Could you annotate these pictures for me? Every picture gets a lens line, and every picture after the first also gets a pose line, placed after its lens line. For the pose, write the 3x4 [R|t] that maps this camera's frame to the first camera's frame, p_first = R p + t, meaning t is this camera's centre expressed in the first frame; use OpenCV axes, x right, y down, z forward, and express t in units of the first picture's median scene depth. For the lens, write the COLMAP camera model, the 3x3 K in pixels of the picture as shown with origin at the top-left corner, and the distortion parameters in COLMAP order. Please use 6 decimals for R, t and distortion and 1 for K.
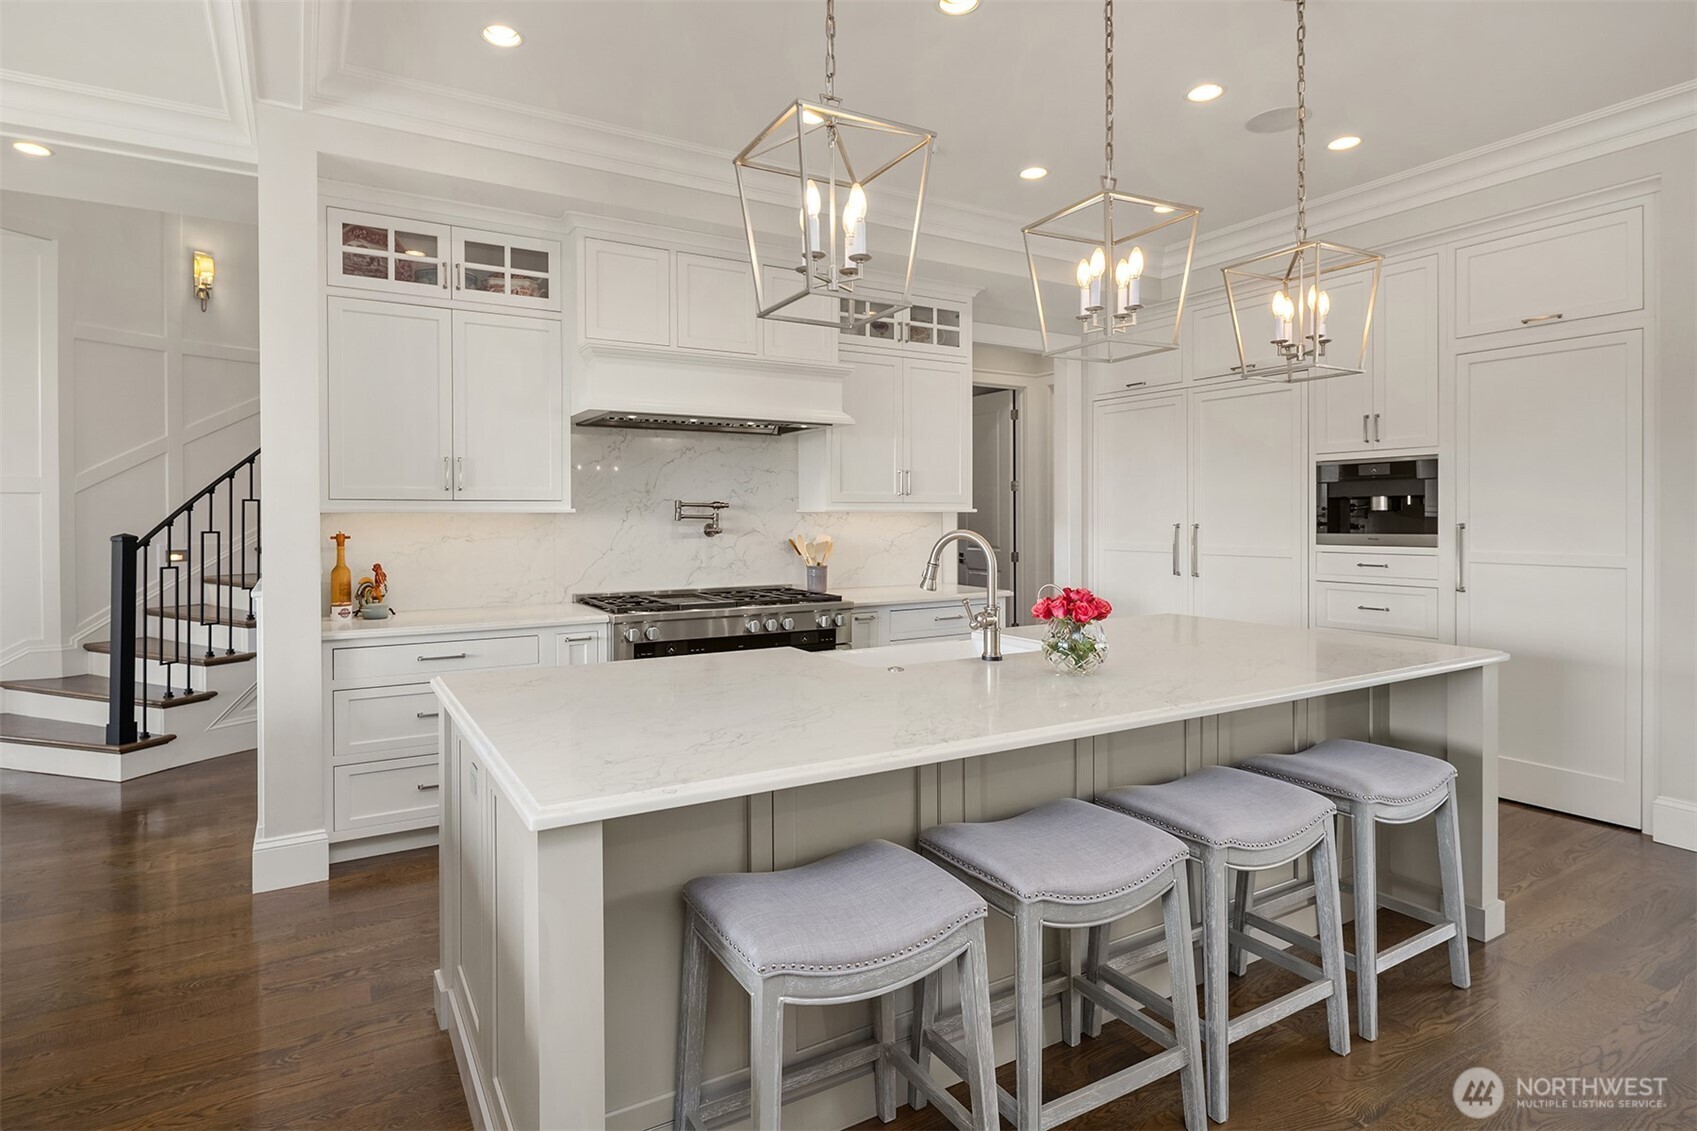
lens RADIAL K [[862.9, 0, 836.2], [0, 862.9, 516.4], [0, 0, 1]] dist [0.003105, 0.000774]
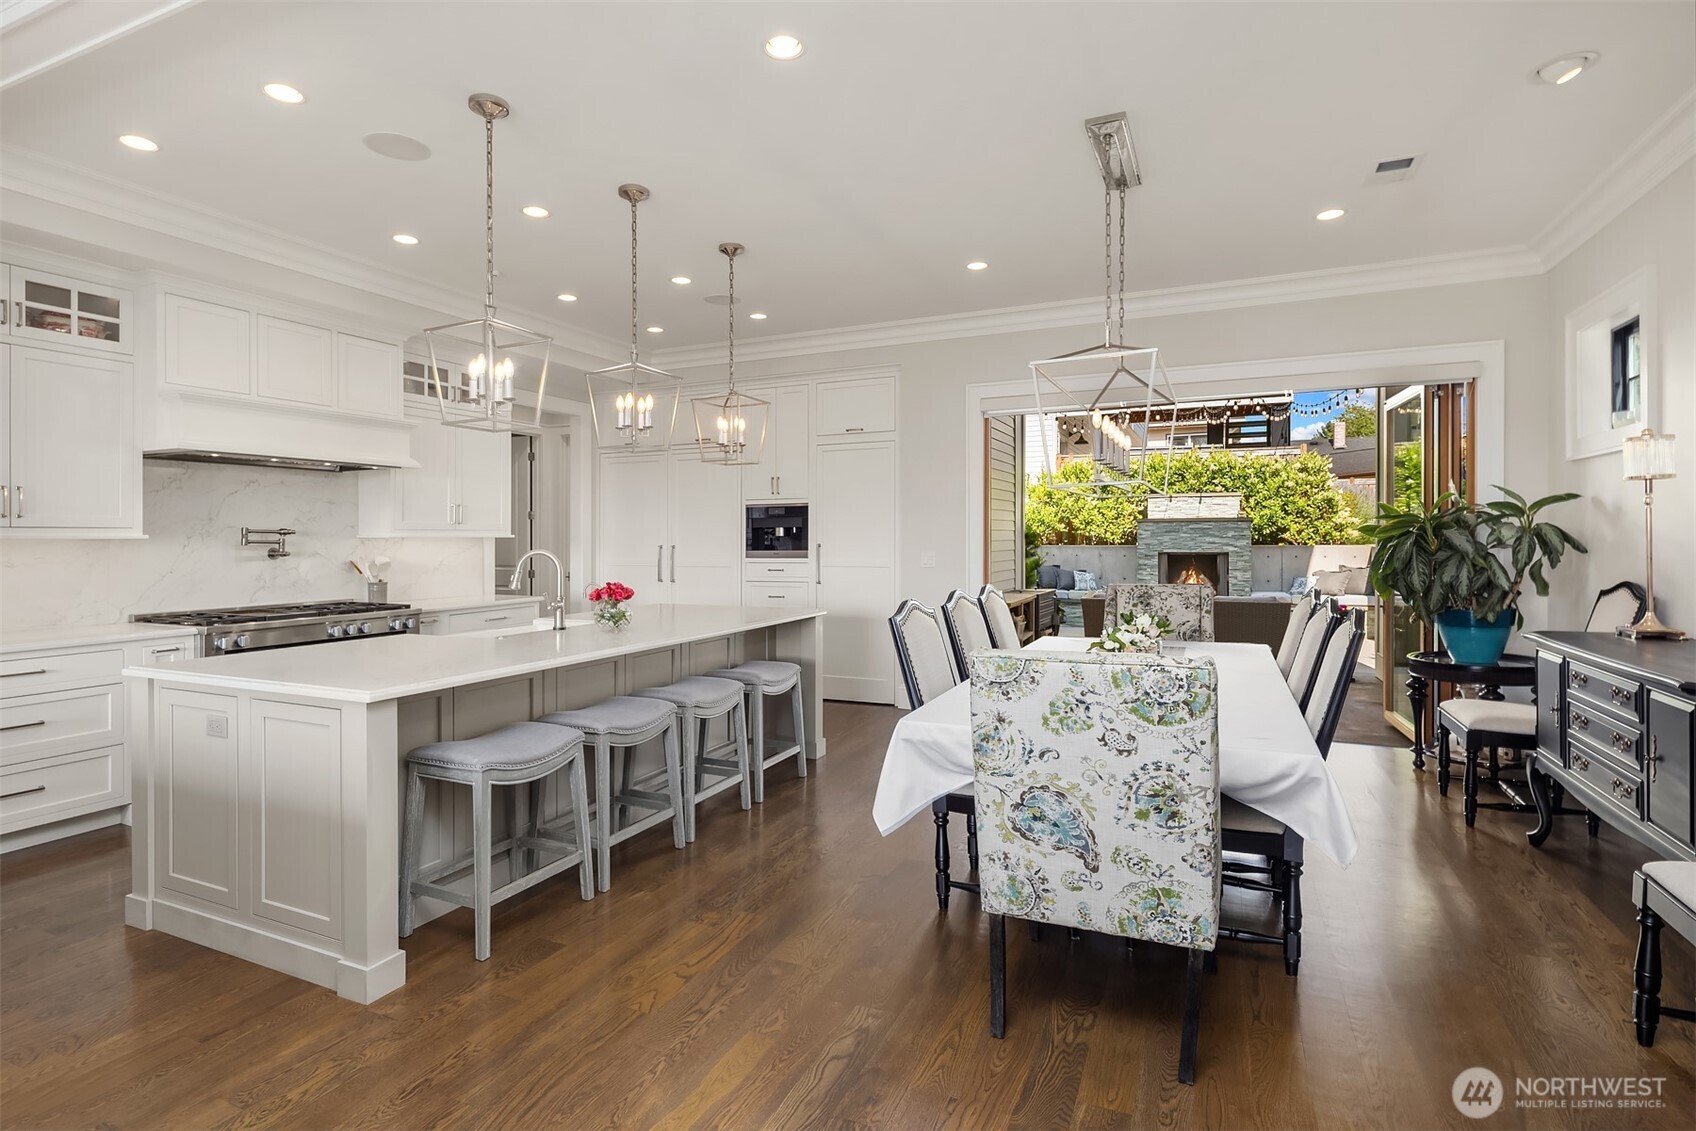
lens RADIAL K [[862.4, 0, 835.7], [0, 862.4, 516.4], [0, 0, 1]] dist [0.003105, 0.000774]
pose [[0.830503, 0.012197, 0.556881, -0.195780], [0.003265, 0.999636, -0.026764, -0.000396], [-0.557005, 0.024046, 0.830161, -0.423028]]
